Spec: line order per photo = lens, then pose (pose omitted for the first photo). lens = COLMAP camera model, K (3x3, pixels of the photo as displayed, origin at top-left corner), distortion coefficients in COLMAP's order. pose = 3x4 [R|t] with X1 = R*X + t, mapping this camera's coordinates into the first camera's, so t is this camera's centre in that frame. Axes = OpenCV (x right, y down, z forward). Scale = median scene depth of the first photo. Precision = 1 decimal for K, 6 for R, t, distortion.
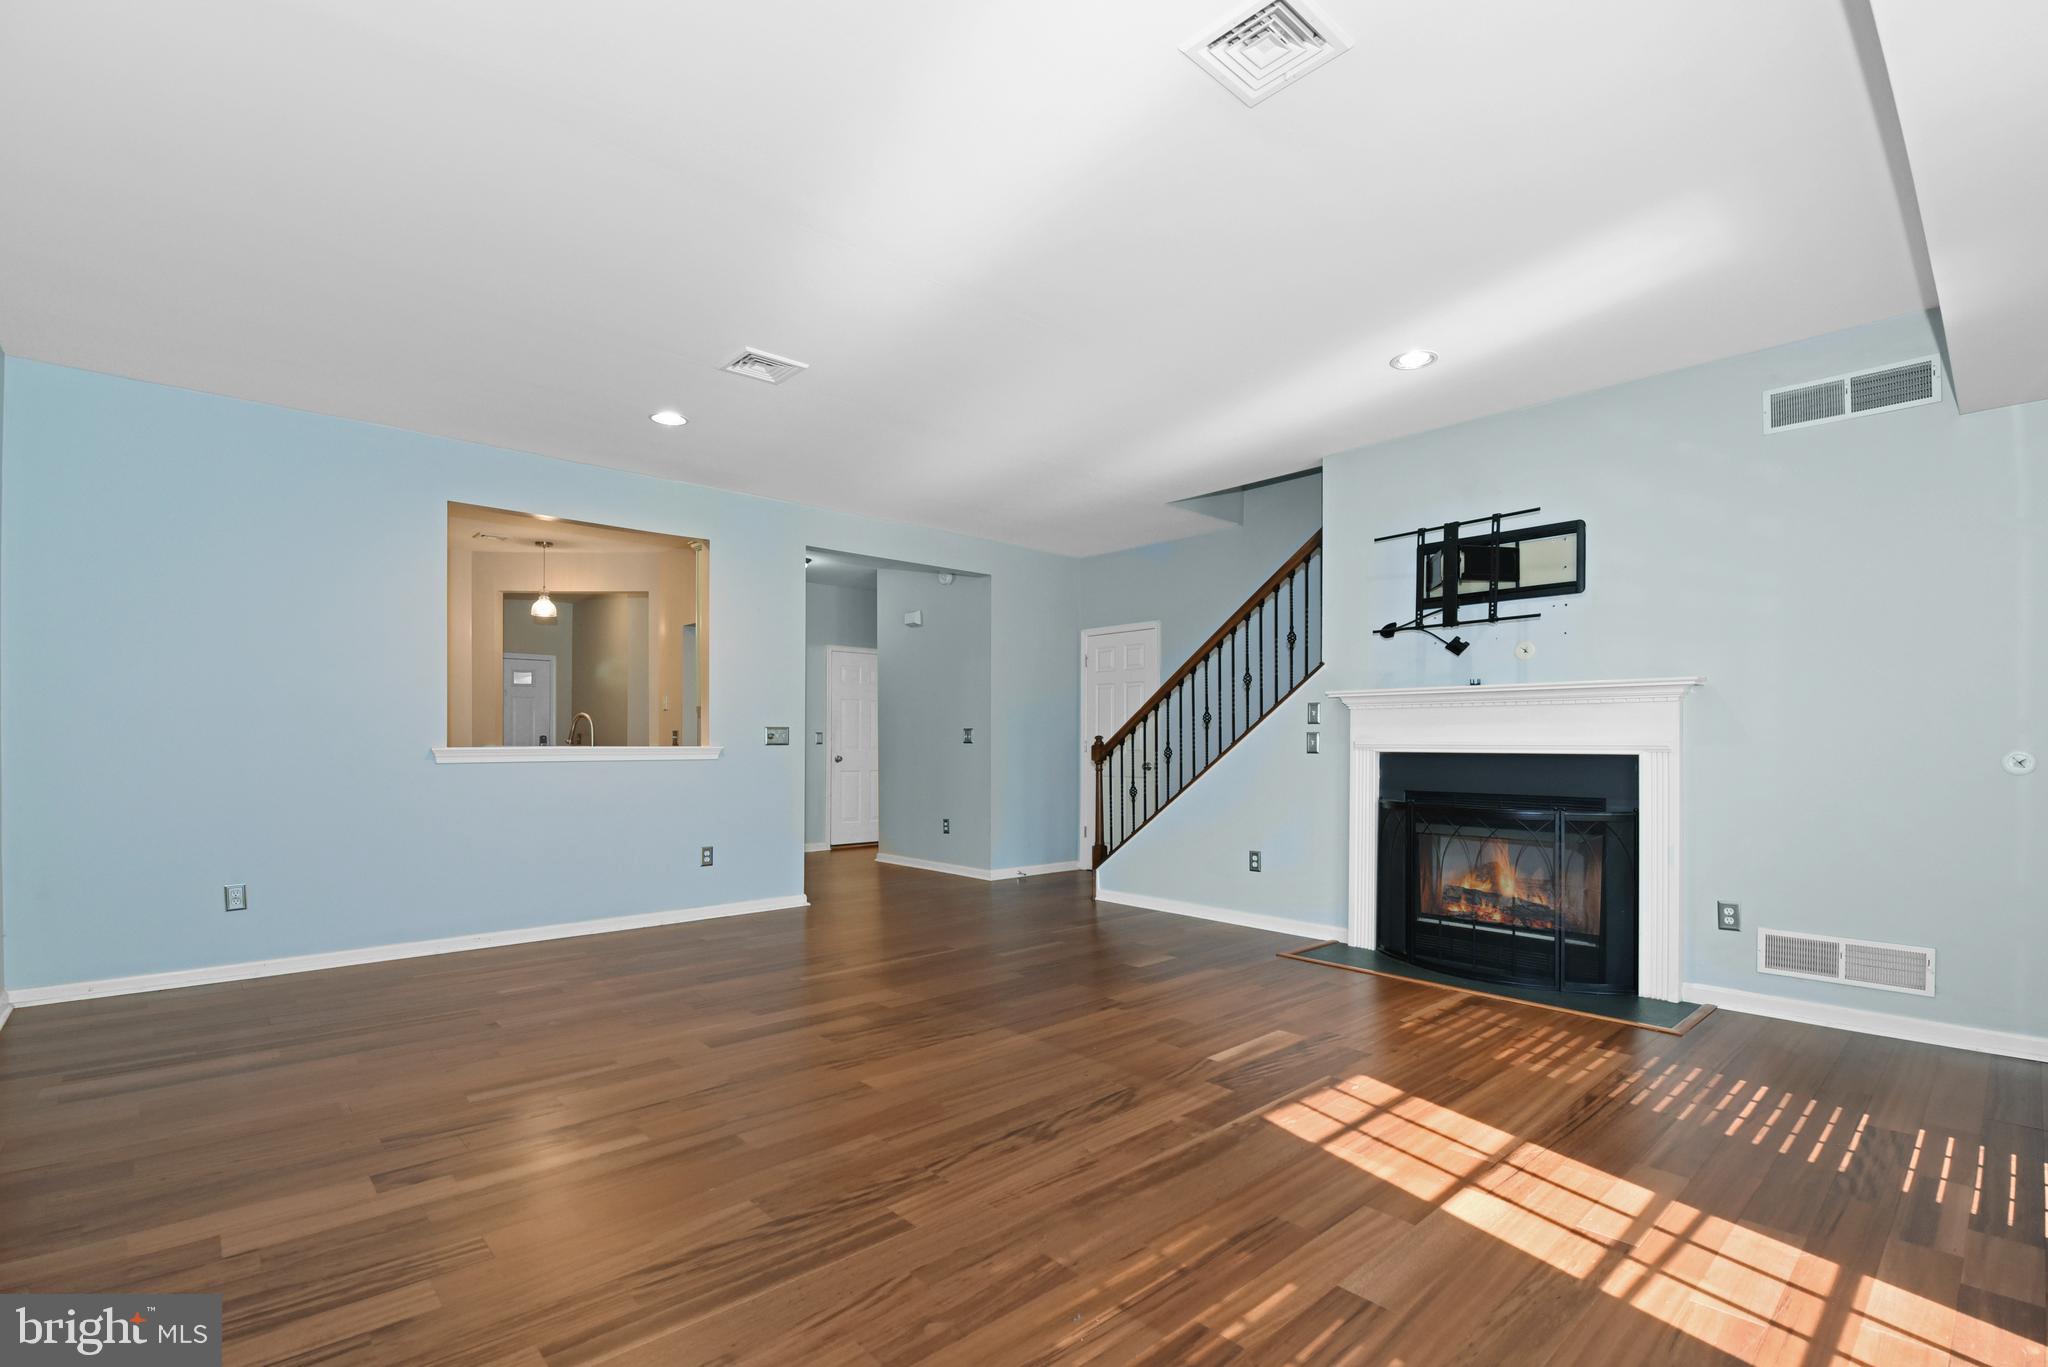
lens RADIAL K [[933.6, 0, 1064.9], [0, 933.6, 740.0], [0, 0, 1]] dist [-0.001116, -0.006533]
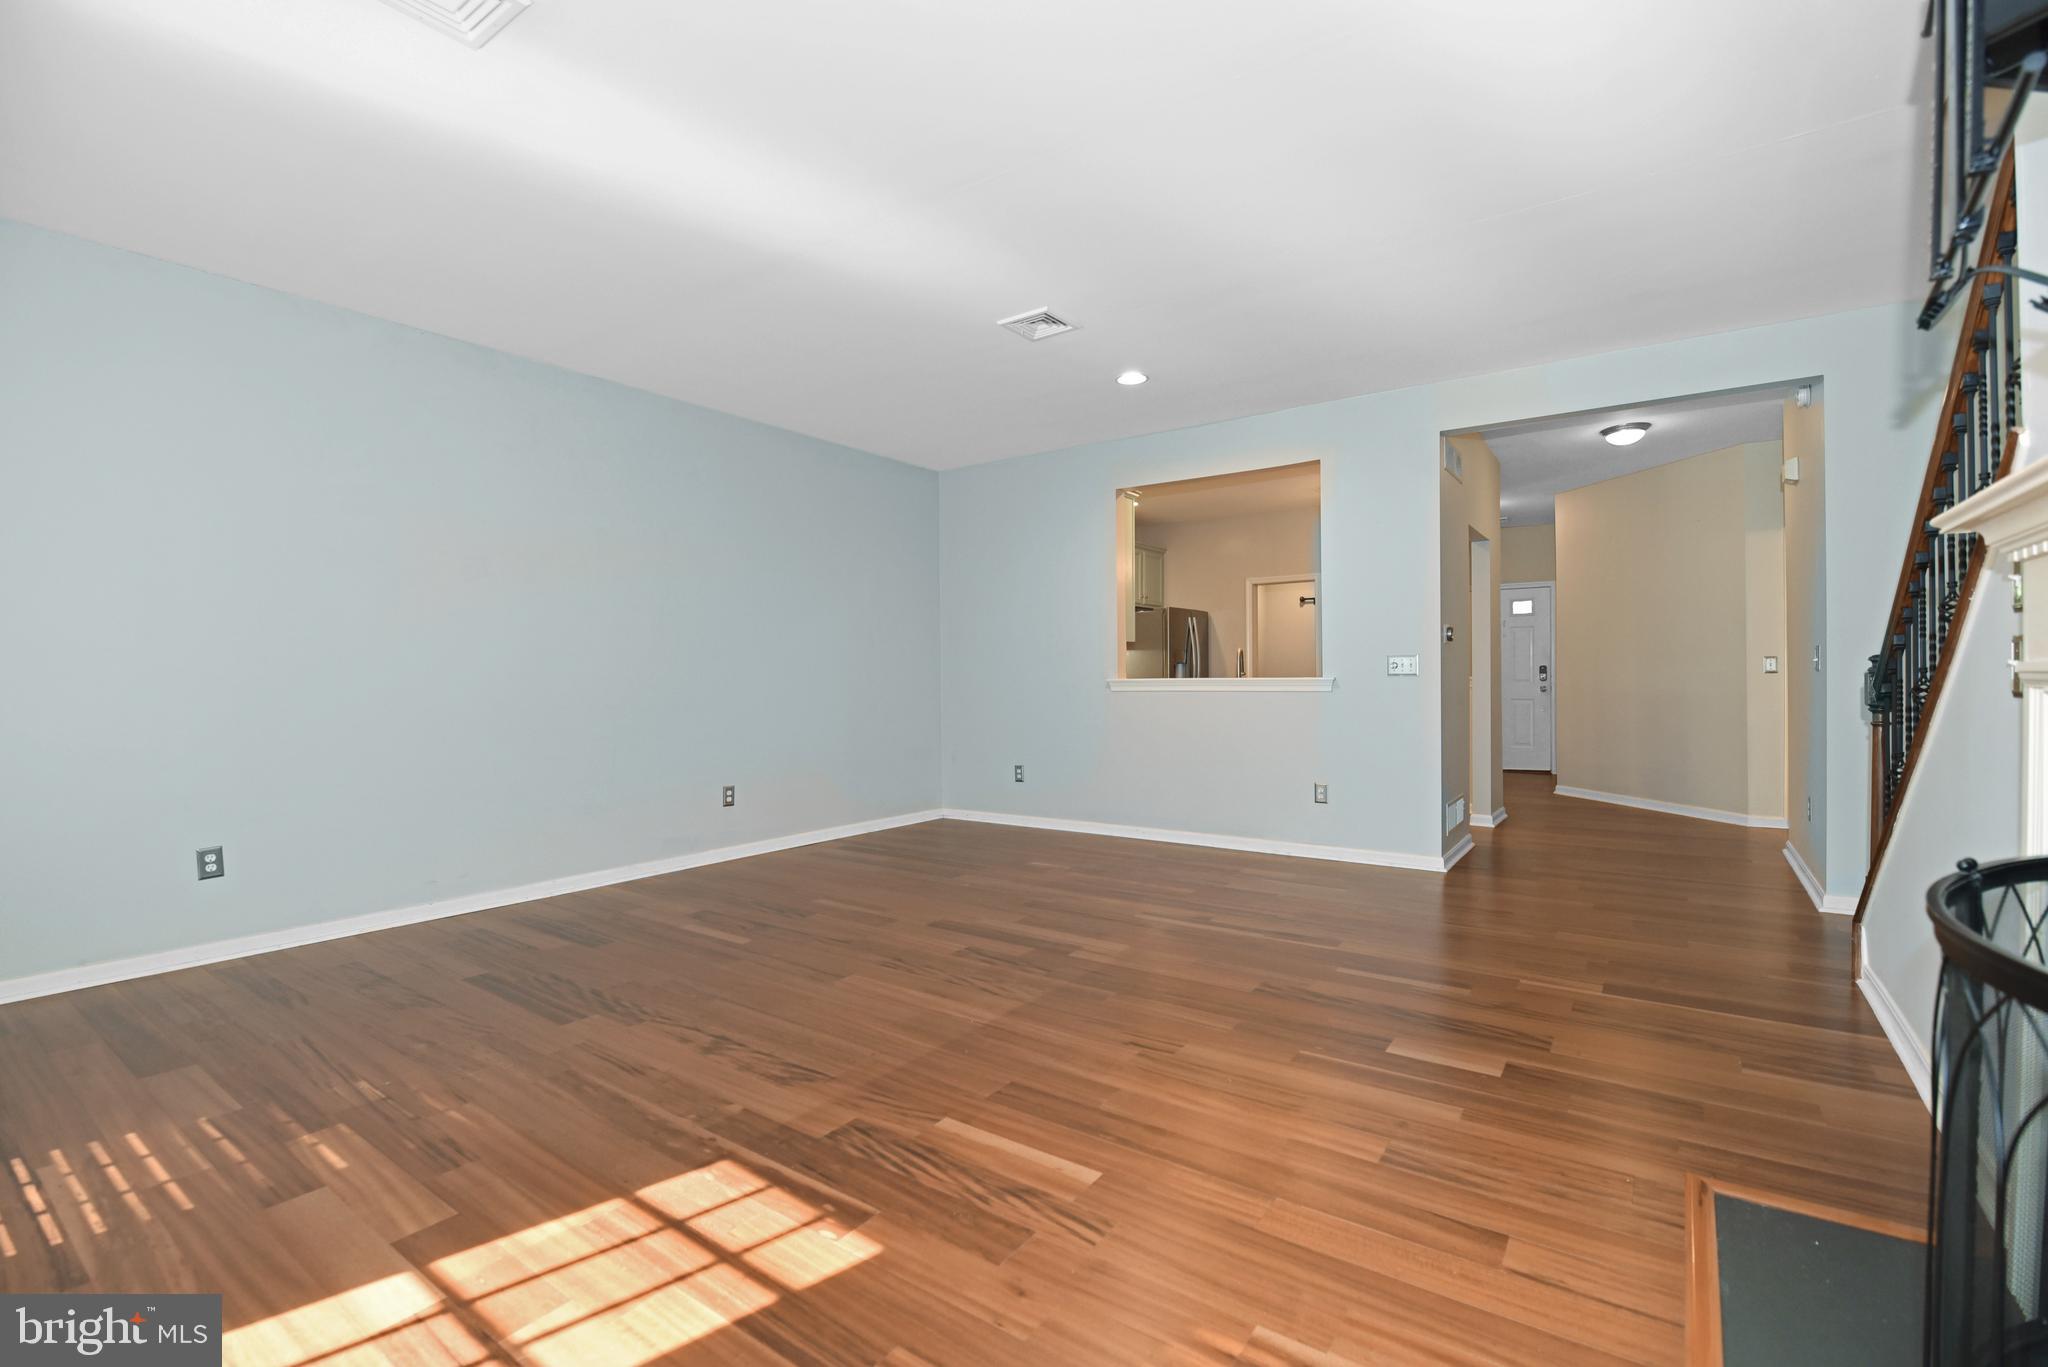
lens RADIAL K [[909.5, 0, 1015.8], [0, 909.5, 683.9], [0, 0, 1]] dist [0.001755, -0.006767]
pose [[0.175462, 0.005853, -0.984469, 0.622166], [0.010758, 0.999911, 0.007862, 0.003321], [0.984427, -0.011971, 0.175384, 0.689805]]
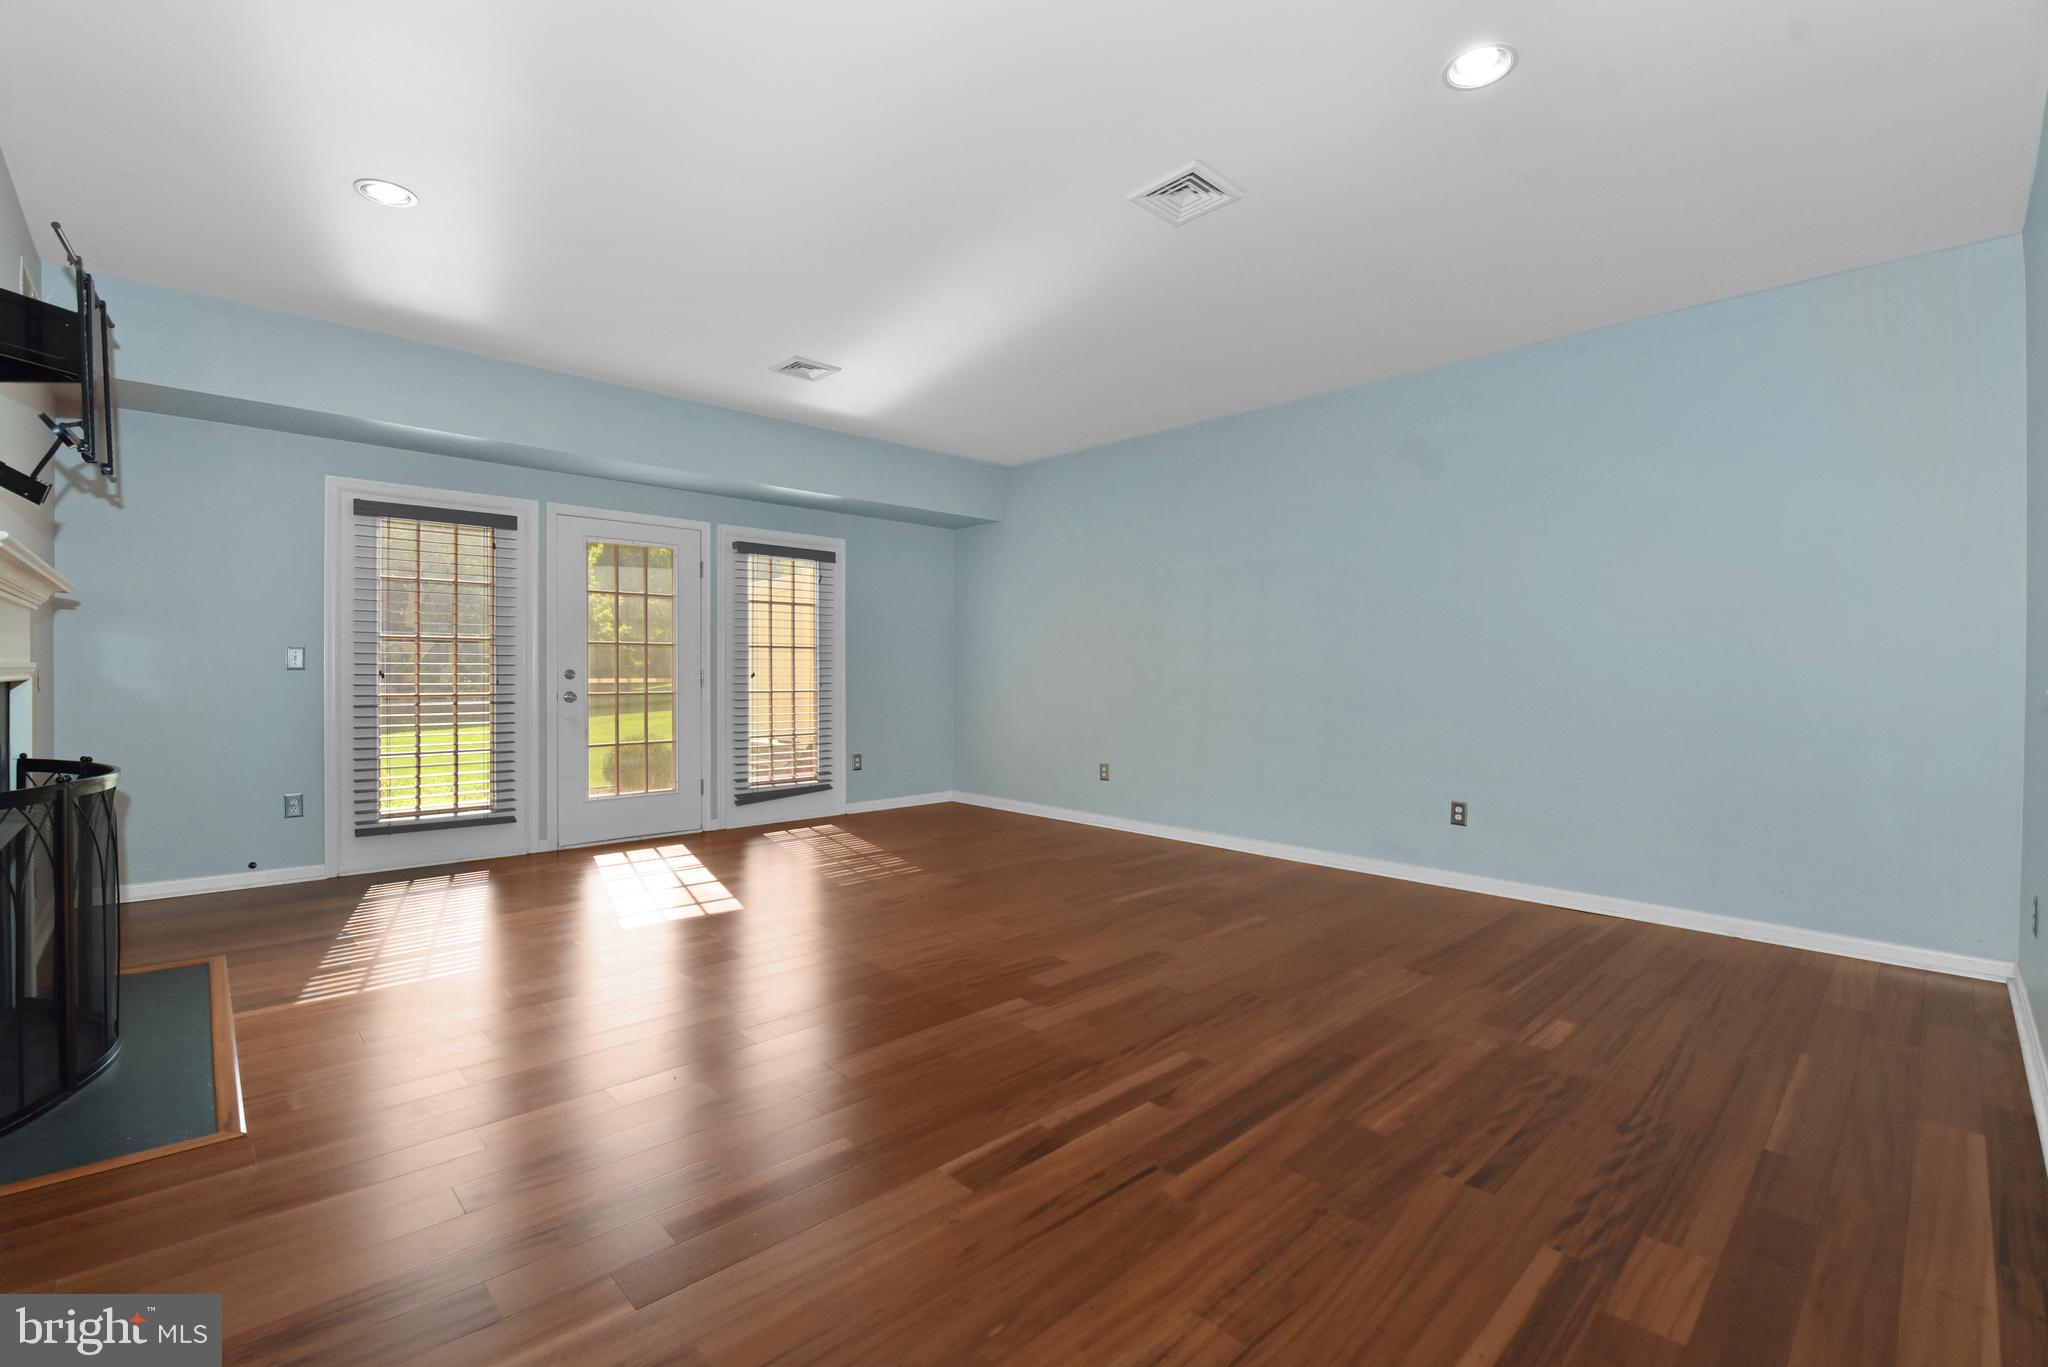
lens RADIAL K [[875.8, 0, 1020.4], [0, 875.8, 676.2], [0, 0, 1]] dist [0.001153, 0.000135]
pose [[-0.999953, -0.009528, 0.001586, -0.163029], [-0.009522, 0.999947, 0.003865, 0.003290], [-0.001623, 0.003849, -0.999991, 1.539204]]
